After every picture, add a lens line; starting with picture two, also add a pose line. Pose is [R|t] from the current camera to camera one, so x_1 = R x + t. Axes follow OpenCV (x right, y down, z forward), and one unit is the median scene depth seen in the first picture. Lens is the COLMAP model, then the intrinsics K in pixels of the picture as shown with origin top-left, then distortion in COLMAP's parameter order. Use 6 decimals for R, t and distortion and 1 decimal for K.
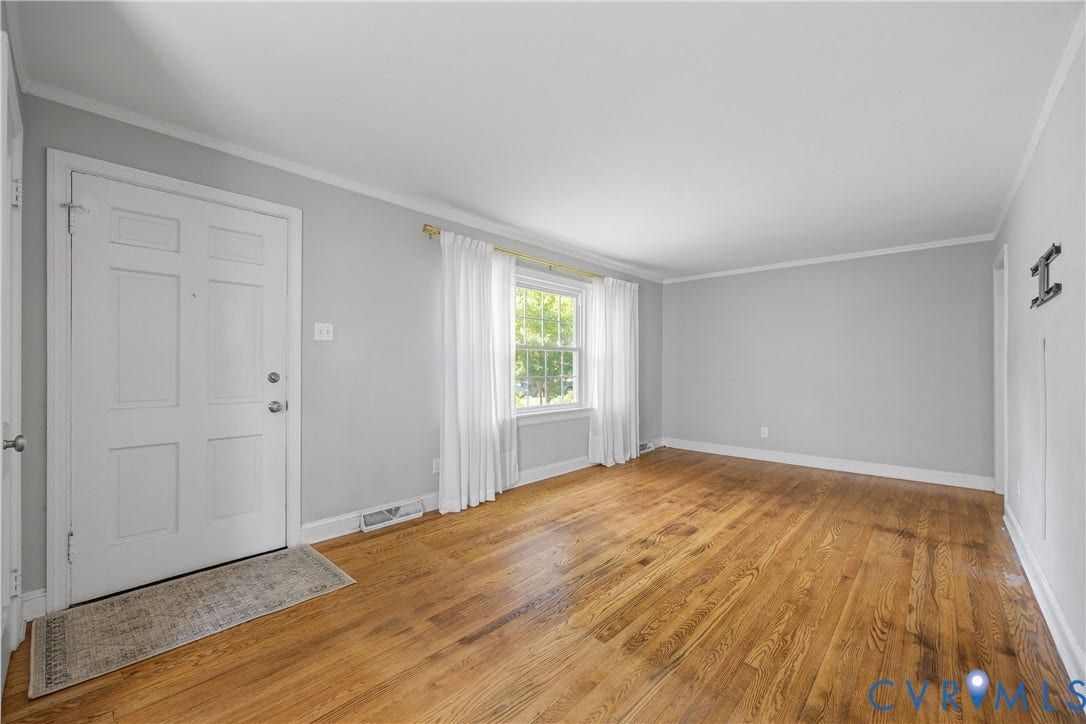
lens RADIAL K [[452.8, 0, 543.0], [0, 452.8, 362.0], [0, 0, 1]] dist [-0.005959, 0.000174]
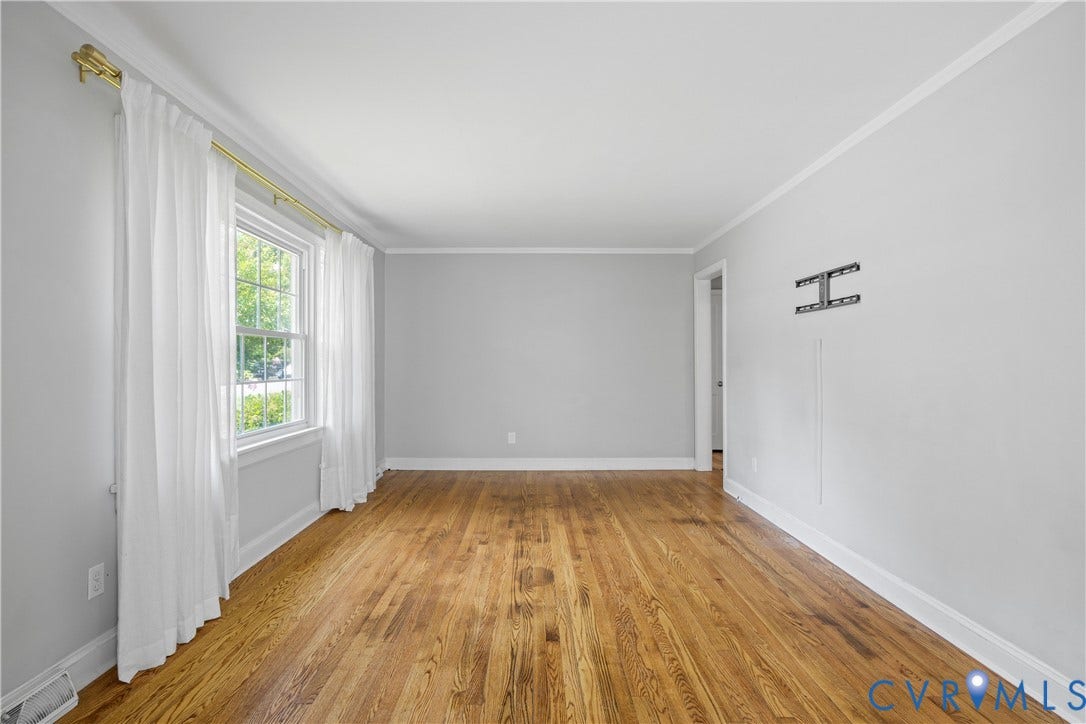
lens RADIAL K [[539.6, 0, 543.0], [0, 539.6, 362.0], [0, 0, 1]] dist [-0.016527, 0.000478]
pose [[0.722678, -0.001437, 0.691184, -0.288156], [-0.003270, 0.999980, 0.005498, 0.002828], [-0.691178, -0.006233, 0.722658, 0.308653]]
